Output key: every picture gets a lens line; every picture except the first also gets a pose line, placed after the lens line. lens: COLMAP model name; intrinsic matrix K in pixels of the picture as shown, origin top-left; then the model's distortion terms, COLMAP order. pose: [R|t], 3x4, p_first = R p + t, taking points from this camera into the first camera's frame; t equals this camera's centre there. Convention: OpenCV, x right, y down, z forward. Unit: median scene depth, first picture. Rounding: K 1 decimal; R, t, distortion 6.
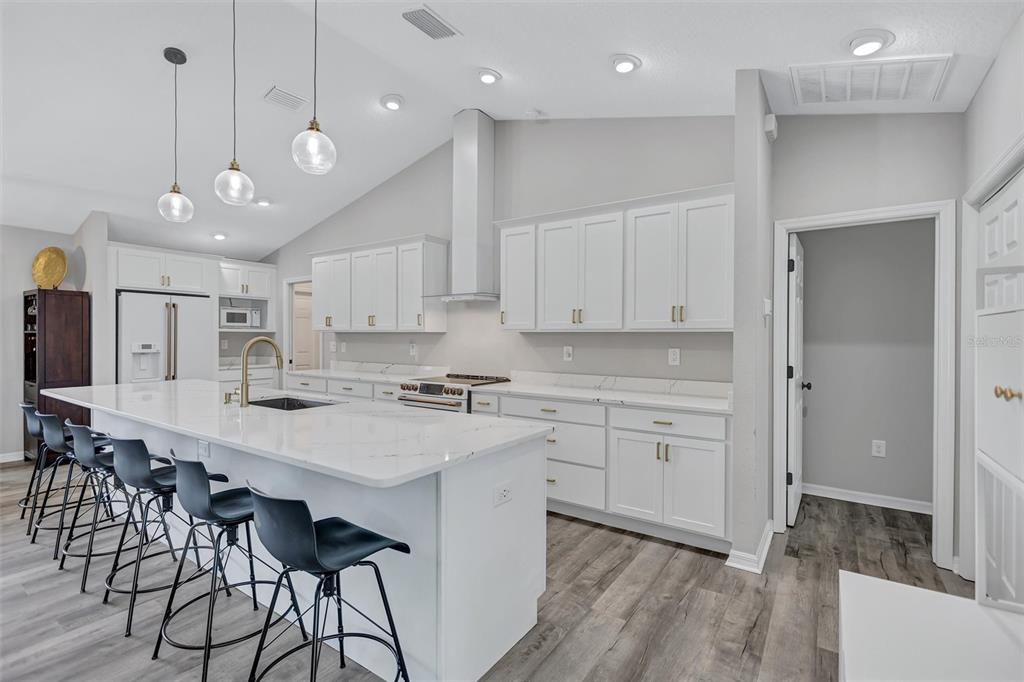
lens RADIAL K [[466.7, 0, 512.2], [0, 466.7, 336.6], [0, 0, 1]] dist [0.002104, 0.000540]
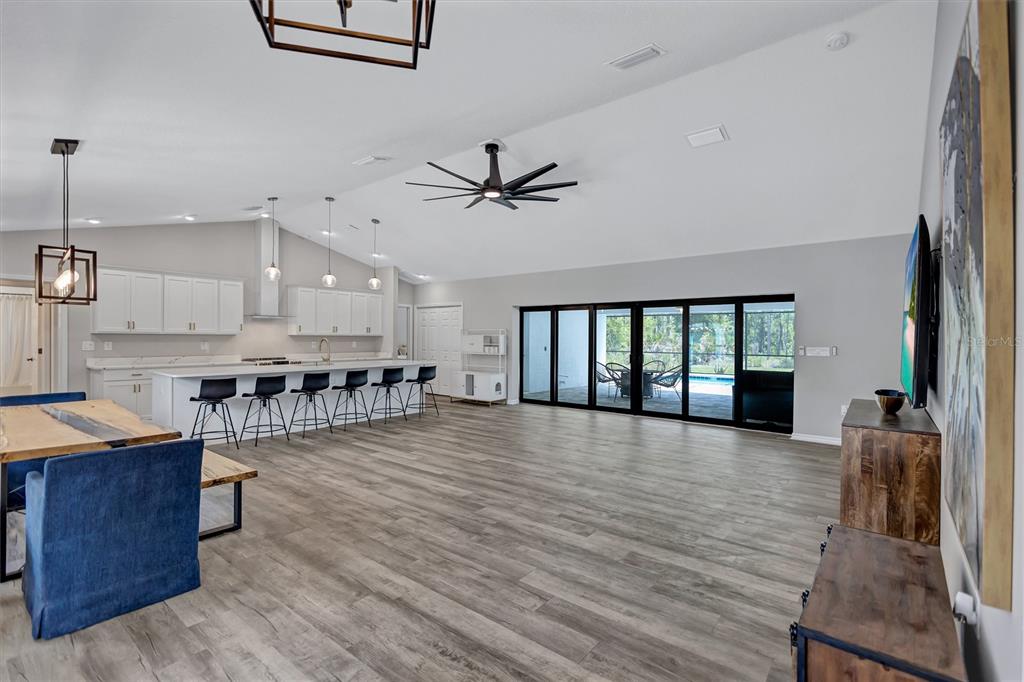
lens RADIAL K [[466.7, 0, 512.3], [0, 466.7, 338.4], [0, 0, 1]] dist [0.002104, 0.000540]
pose [[0.083046, -0.007098, 0.996520, -1.618002], [-0.006545, 0.999949, 0.007668, -0.013312], [-0.996524, -0.007159, 0.082995, -0.123804]]
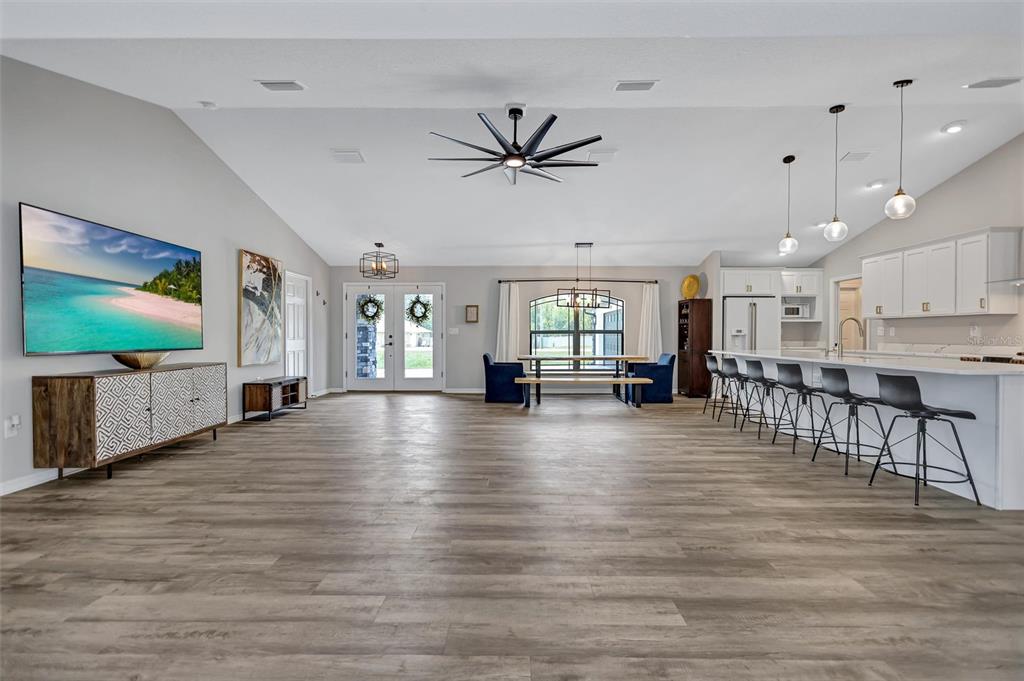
lens RADIAL K [[466.7, 0, 511.0], [0, 466.7, 342.0], [0, 0, 1]] dist [0.002104, 0.000540]
pose [[0.554914, 0.008870, -0.831860, 0.098179], [0.002217, 0.999924, 0.012141, 0.036967], [0.831905, -0.008582, 0.554852, -0.512138]]
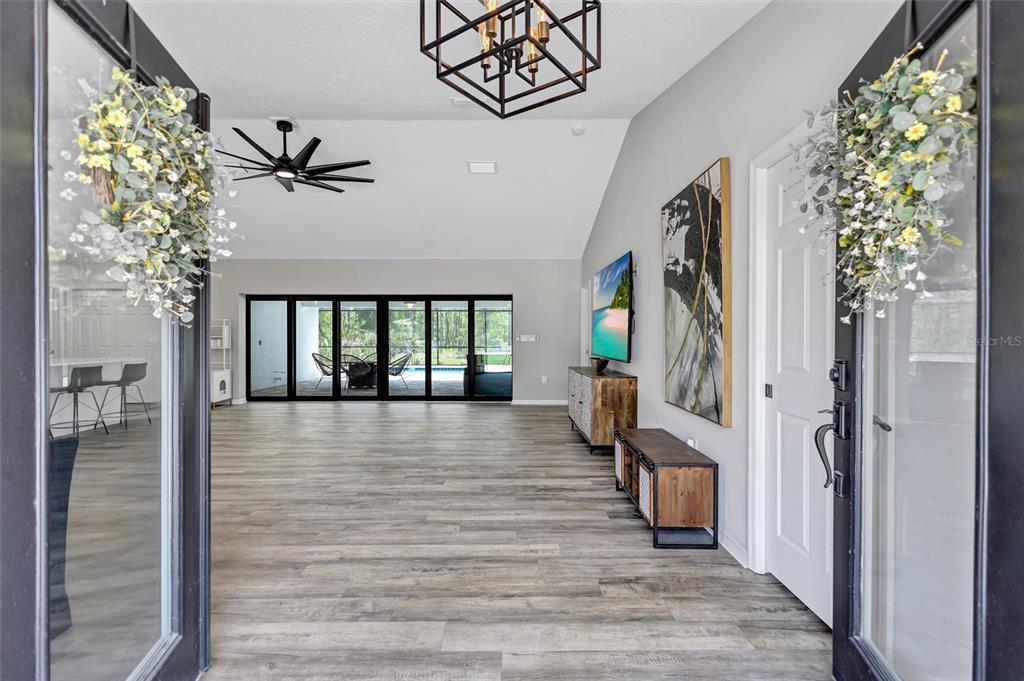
lens RADIAL K [[466.7, 0, 512.7], [0, 466.7, 337.4], [0, 0, 1]] dist [0.002104, 0.000540]
pose [[-0.560800, -0.008684, 0.827906, -1.677988], [-0.004702, 0.999962, 0.007304, 0.010963], [-0.827938, 0.000203, -0.560819, 0.157064]]
